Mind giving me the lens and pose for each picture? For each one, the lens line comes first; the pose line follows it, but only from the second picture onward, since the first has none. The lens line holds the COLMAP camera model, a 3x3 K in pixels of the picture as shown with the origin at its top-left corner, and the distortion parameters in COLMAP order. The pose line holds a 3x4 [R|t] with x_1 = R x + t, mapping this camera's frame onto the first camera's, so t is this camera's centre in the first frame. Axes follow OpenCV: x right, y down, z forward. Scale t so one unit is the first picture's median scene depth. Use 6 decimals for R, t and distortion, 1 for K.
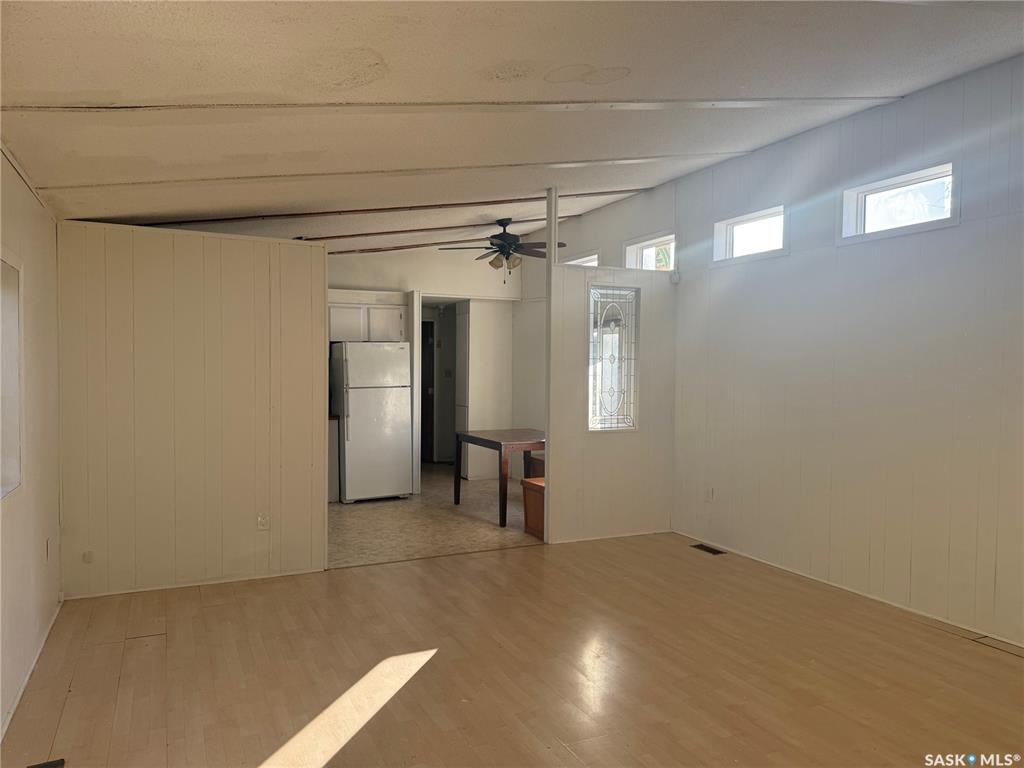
lens RADIAL K [[713.6, 0, 496.6], [0, 713.6, 384.4], [0, 0, 1]] dist [0.172818, -0.252730]
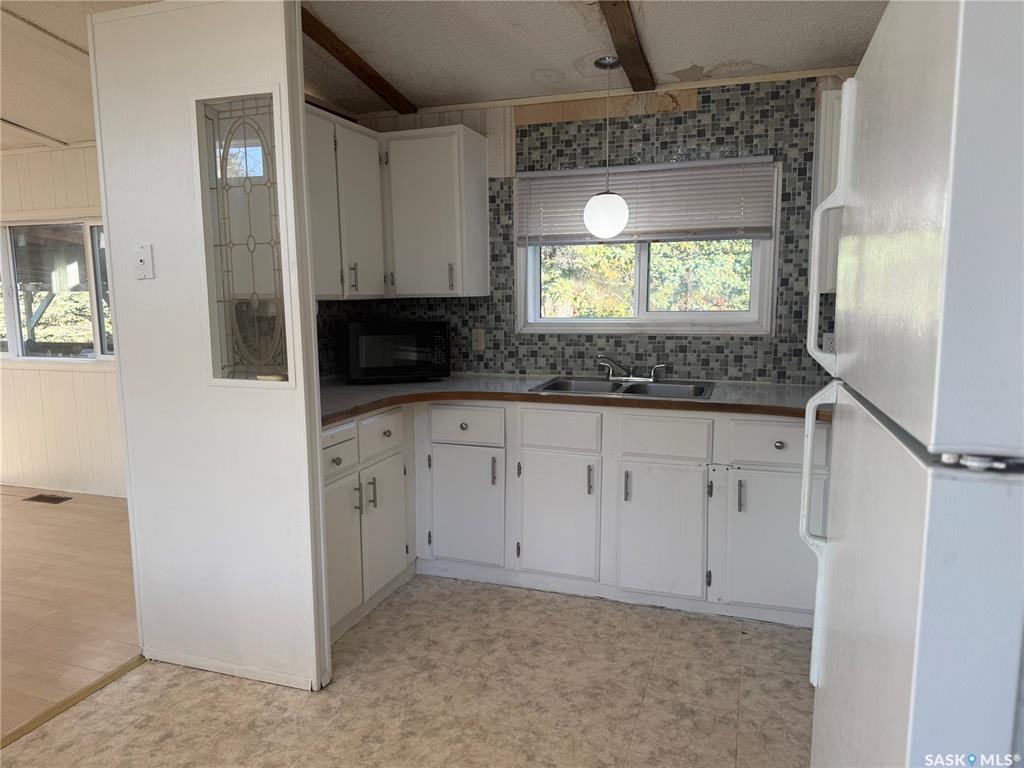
lens RADIAL K [[715.7, 0, 507.7], [0, 715.7, 389.1], [0, 0, 1]] dist [0.085757, -0.096517]
pose [[-0.693272, 0.099686, -0.713748, -0.053388], [-0.013858, 0.988360, 0.151500, -0.023288], [0.720543, 0.114921, -0.683821, 1.476740]]
